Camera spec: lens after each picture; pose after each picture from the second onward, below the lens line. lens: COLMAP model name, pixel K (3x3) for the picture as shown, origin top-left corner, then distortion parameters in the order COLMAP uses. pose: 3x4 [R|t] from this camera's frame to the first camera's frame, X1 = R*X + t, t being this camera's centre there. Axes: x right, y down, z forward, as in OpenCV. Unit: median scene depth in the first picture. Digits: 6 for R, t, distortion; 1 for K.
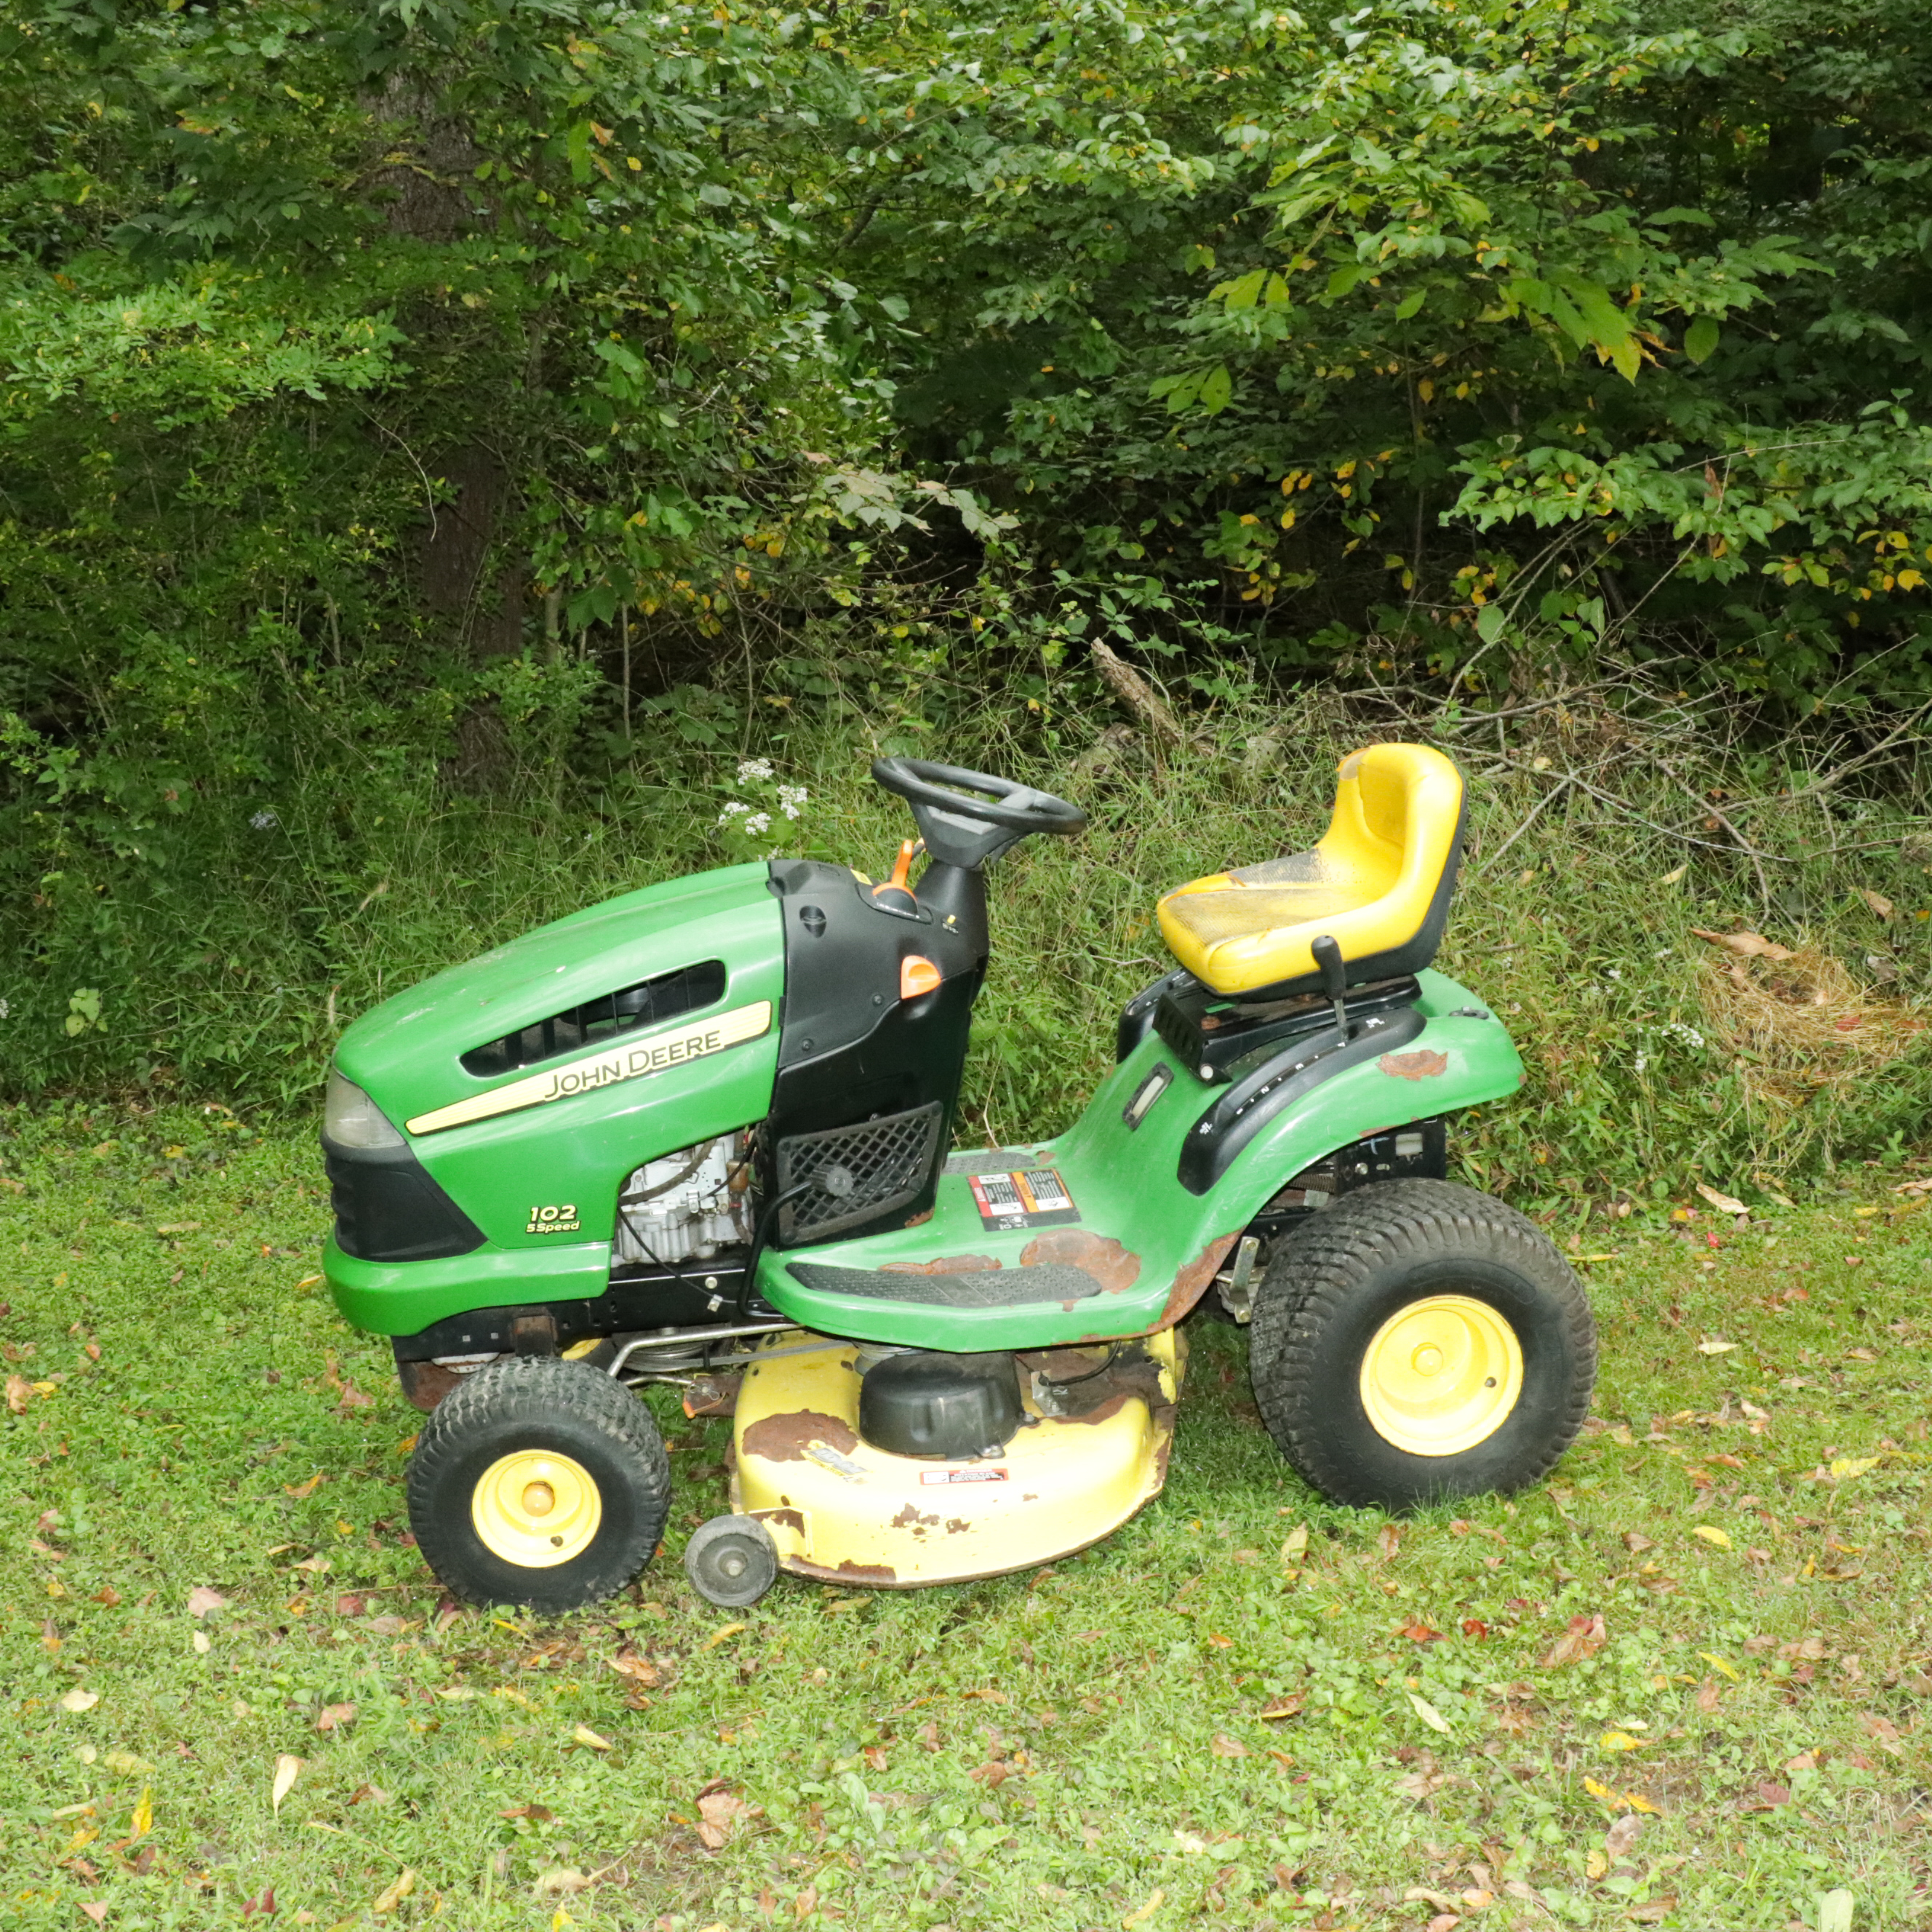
lens RADIAL K [[2527.8, 0, 966.0], [0, 2527.8, 966.0], [0, 0, 1]] dist [-0.183678, 0.234516]
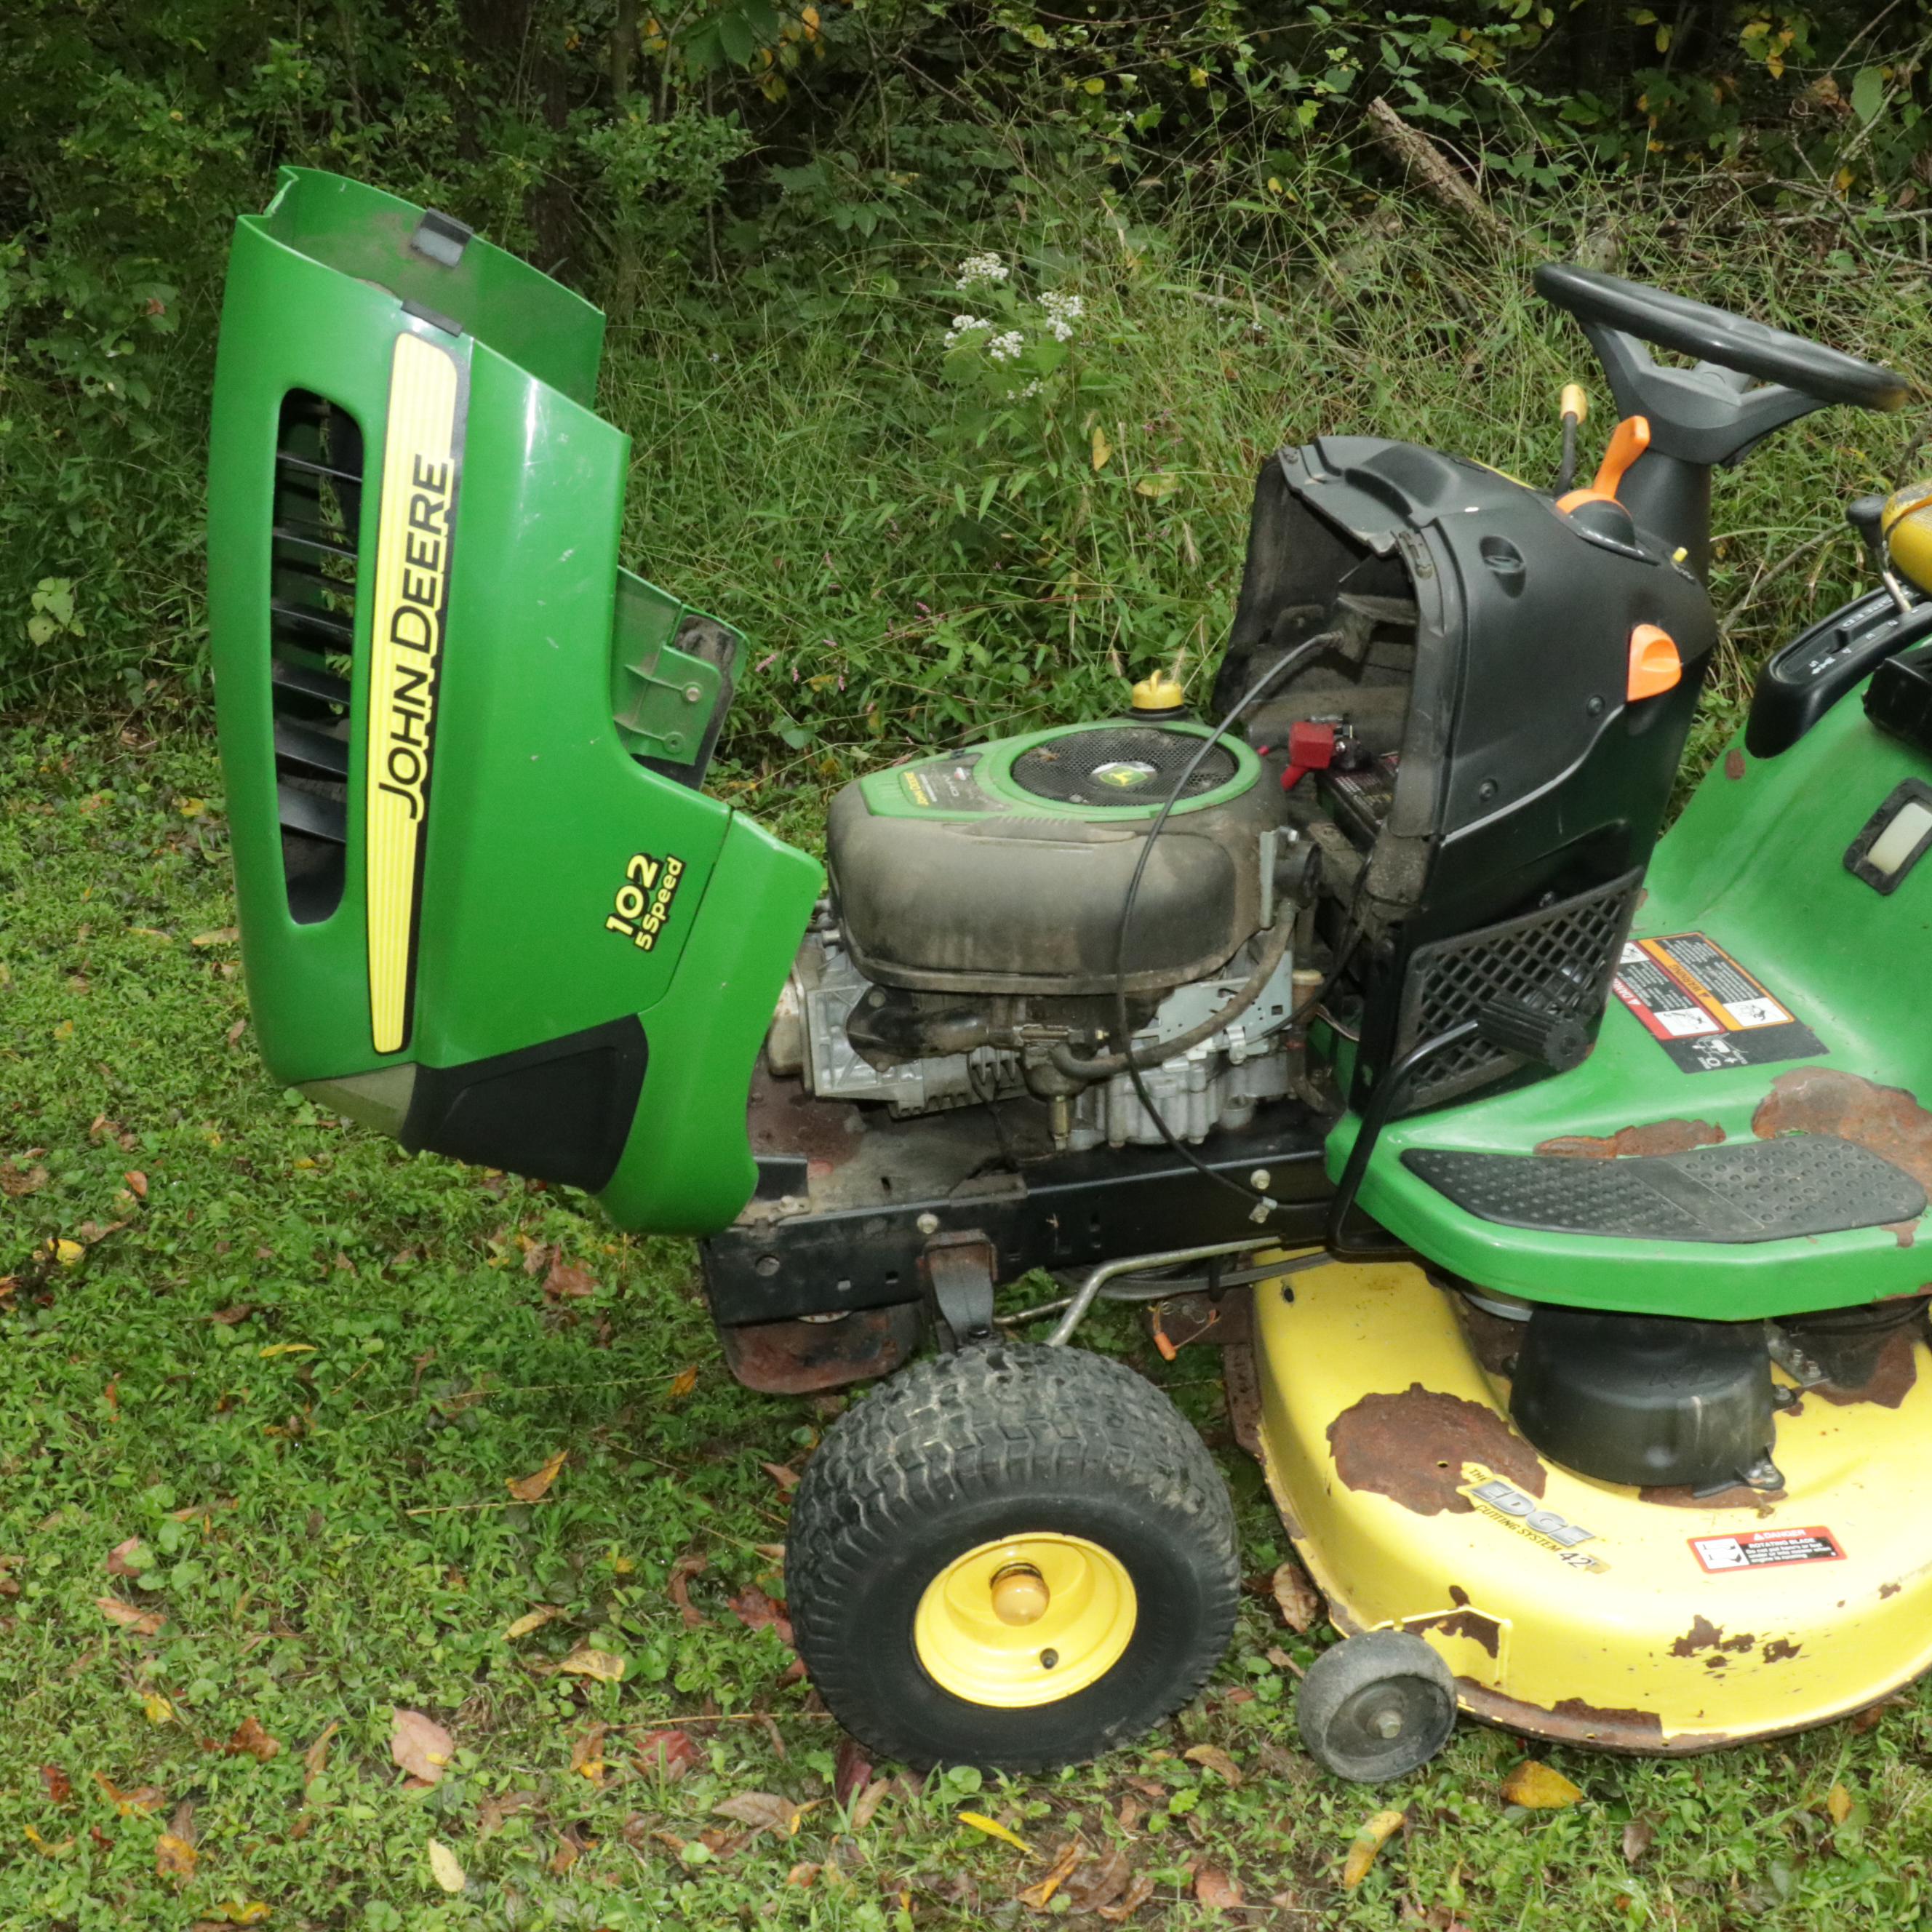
lens RADIAL K [[2383.7, 0, 911.5], [0, 2383.7, 966.2], [0, 0, 1]] dist [-0.204300, 0.225339]
pose [[0.999355, -0.006545, 0.035298, -0.148387], [-0.001107, 0.977154, 0.212530, -0.029126], [-0.035882, -0.212432, 0.976517, 0.349565]]
